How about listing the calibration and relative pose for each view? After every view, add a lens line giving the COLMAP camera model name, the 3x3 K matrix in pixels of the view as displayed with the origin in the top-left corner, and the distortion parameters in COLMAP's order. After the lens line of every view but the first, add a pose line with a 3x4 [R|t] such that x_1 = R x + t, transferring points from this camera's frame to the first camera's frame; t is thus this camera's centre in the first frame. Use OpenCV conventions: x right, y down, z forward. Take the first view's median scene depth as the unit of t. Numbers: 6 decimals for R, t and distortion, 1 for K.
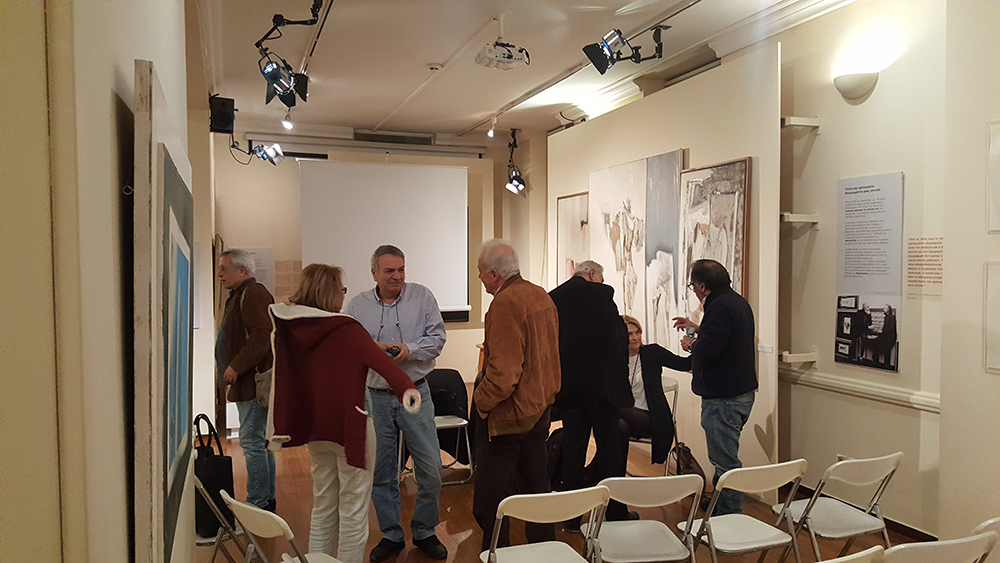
lens RADIAL K [[745.9, 0, 500.0], [0, 745.9, 281.5], [0, 0, 1]] dist [0.084231, -0.120441]
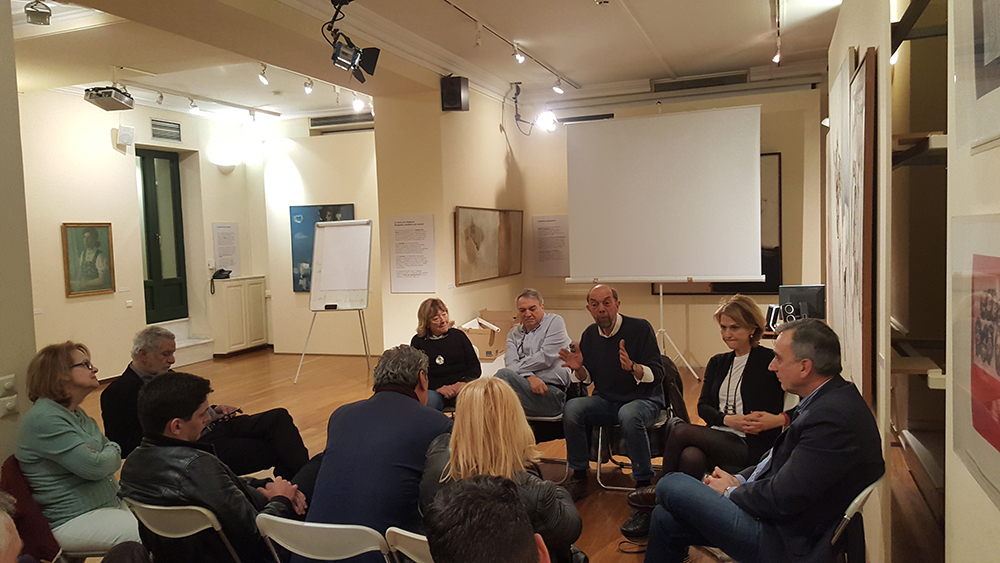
lens RADIAL K [[746.2, 0, 502.6], [0, 746.2, 280.7], [0, 0, 1]] dist [0.082448, -0.109007]
pose [[0.760528, 0.014392, -0.649145, 0.272959], [0.020944, 0.998690, 0.046679, -0.006475], [0.648967, -0.049096, 0.759231, 0.183389]]
